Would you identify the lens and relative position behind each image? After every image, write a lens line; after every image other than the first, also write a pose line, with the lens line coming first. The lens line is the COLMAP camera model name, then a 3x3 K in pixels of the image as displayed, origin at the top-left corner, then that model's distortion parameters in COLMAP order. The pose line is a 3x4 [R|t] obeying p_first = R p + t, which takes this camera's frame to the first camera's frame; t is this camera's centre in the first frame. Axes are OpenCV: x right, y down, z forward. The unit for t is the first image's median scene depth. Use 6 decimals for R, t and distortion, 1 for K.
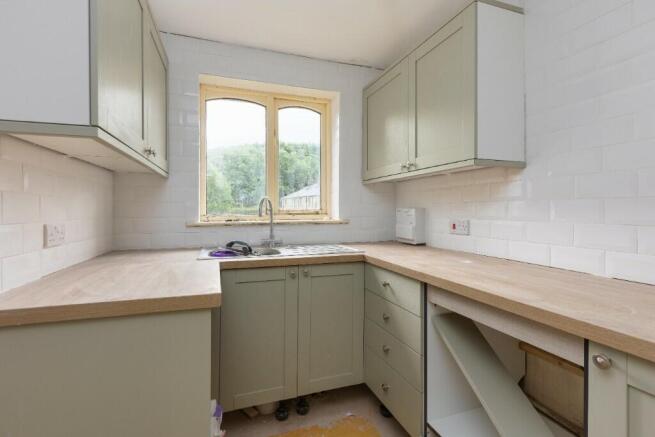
lens RADIAL K [[299.8, 0, 327.6], [0, 299.8, 214.0], [0, 0, 1]] dist [-0.005223, -0.001548]
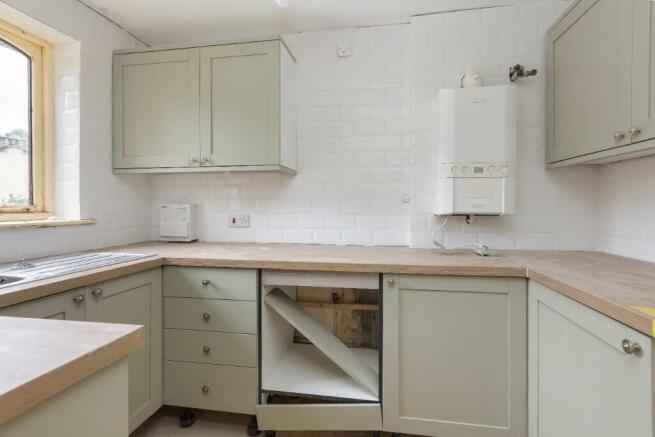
lens RADIAL K [[299.8, 0, 330.0], [0, 299.8, 216.0], [0, 0, 1]] dist [-0.005223, -0.001548]
pose [[0.470687, -0.028580, 0.881837, -0.398930], [0.015316, 0.999589, 0.024221, 0.003010], [-0.882167, 0.002106, 0.470931, 0.165665]]
